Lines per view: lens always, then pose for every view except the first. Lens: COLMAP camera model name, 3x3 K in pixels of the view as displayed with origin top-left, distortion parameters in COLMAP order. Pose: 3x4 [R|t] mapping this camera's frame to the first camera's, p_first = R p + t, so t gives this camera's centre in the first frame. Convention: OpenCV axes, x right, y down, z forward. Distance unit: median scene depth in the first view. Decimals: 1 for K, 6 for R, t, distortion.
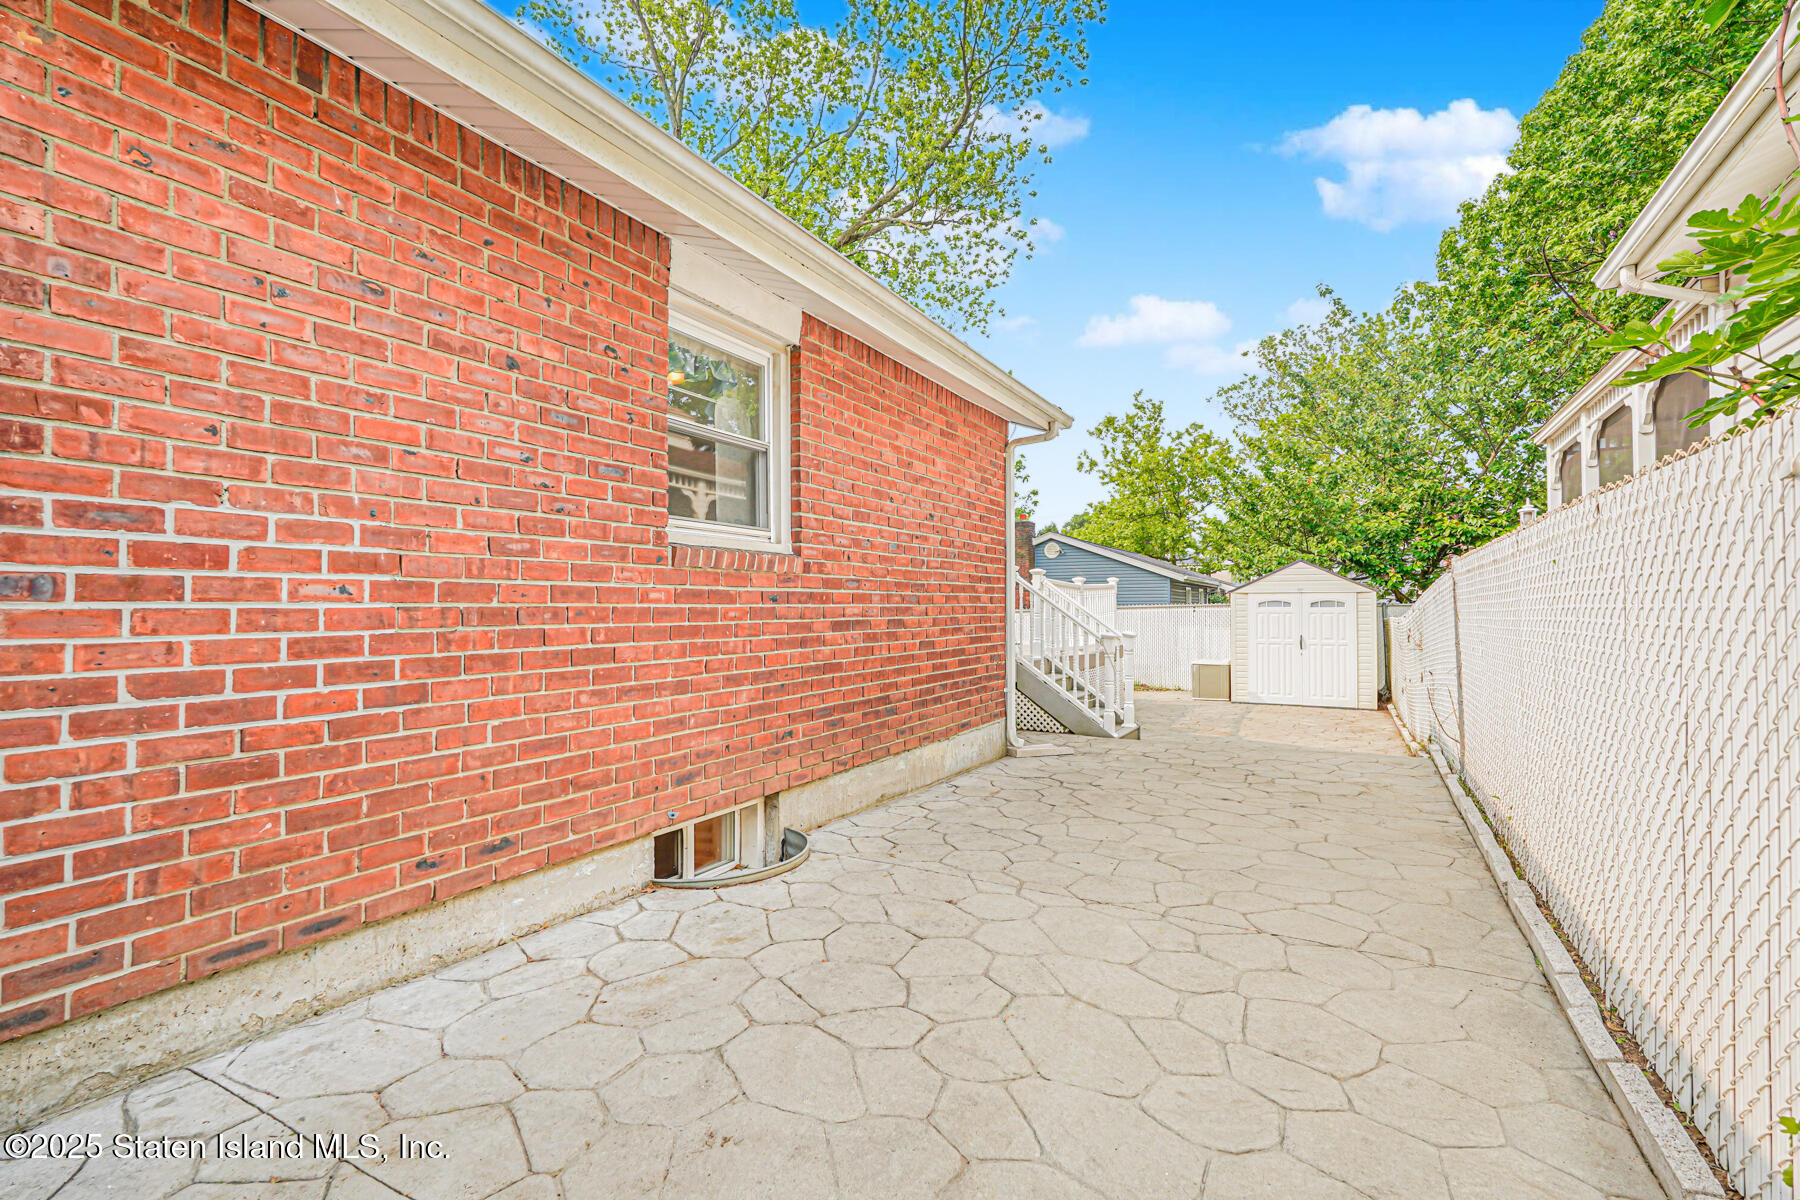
lens RADIAL K [[807.5, 0, 894.6], [0, 807.5, 541.1], [0, 0, 1]] dist [-0.011495, 0.005197]
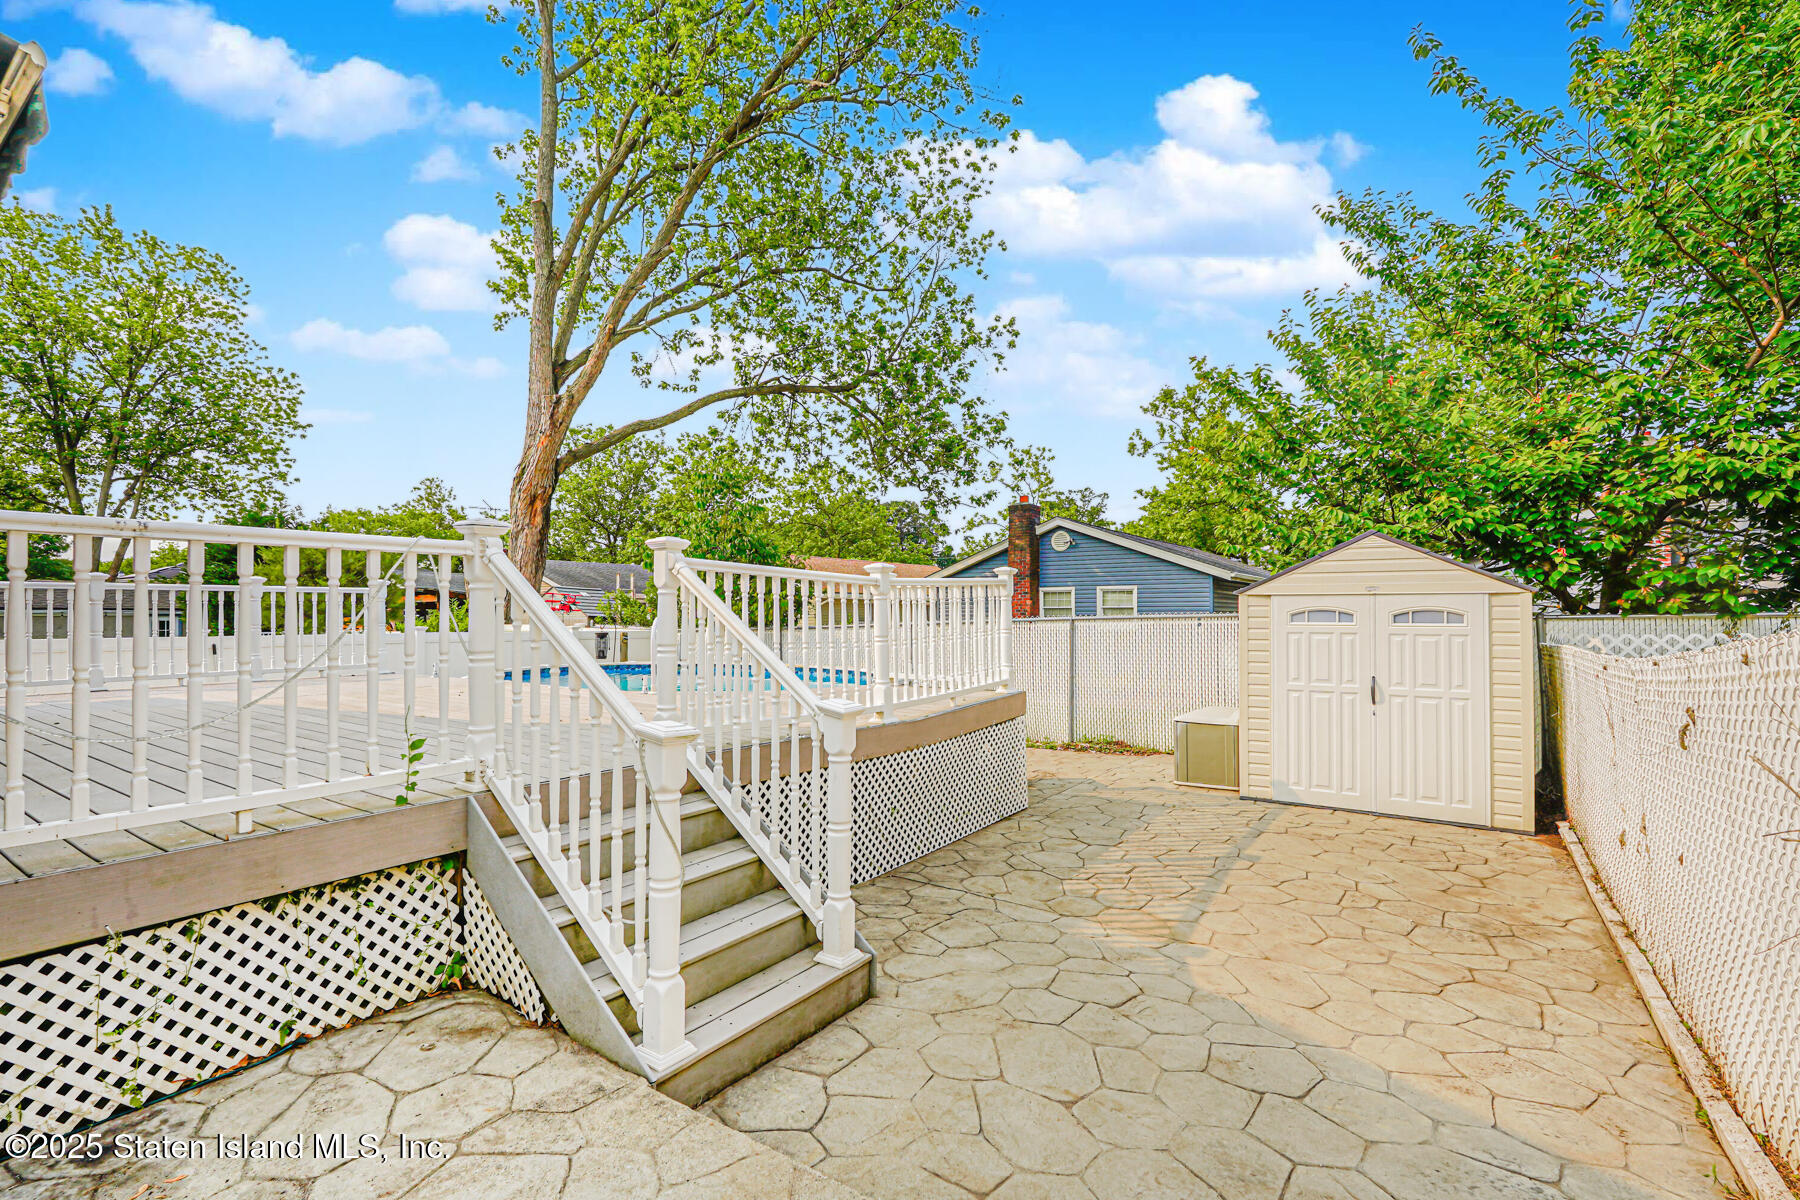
lens RADIAL K [[807.5, 0, 889.9], [0, 807.5, 545.2], [0, 0, 1]] dist [-0.011495, 0.005197]
pose [[0.994249, -0.005763, -0.106942, 0.229131], [0.005969, 0.999981, 0.001609, 0.027330], [0.106931, -0.002238, 0.994264, 0.412796]]
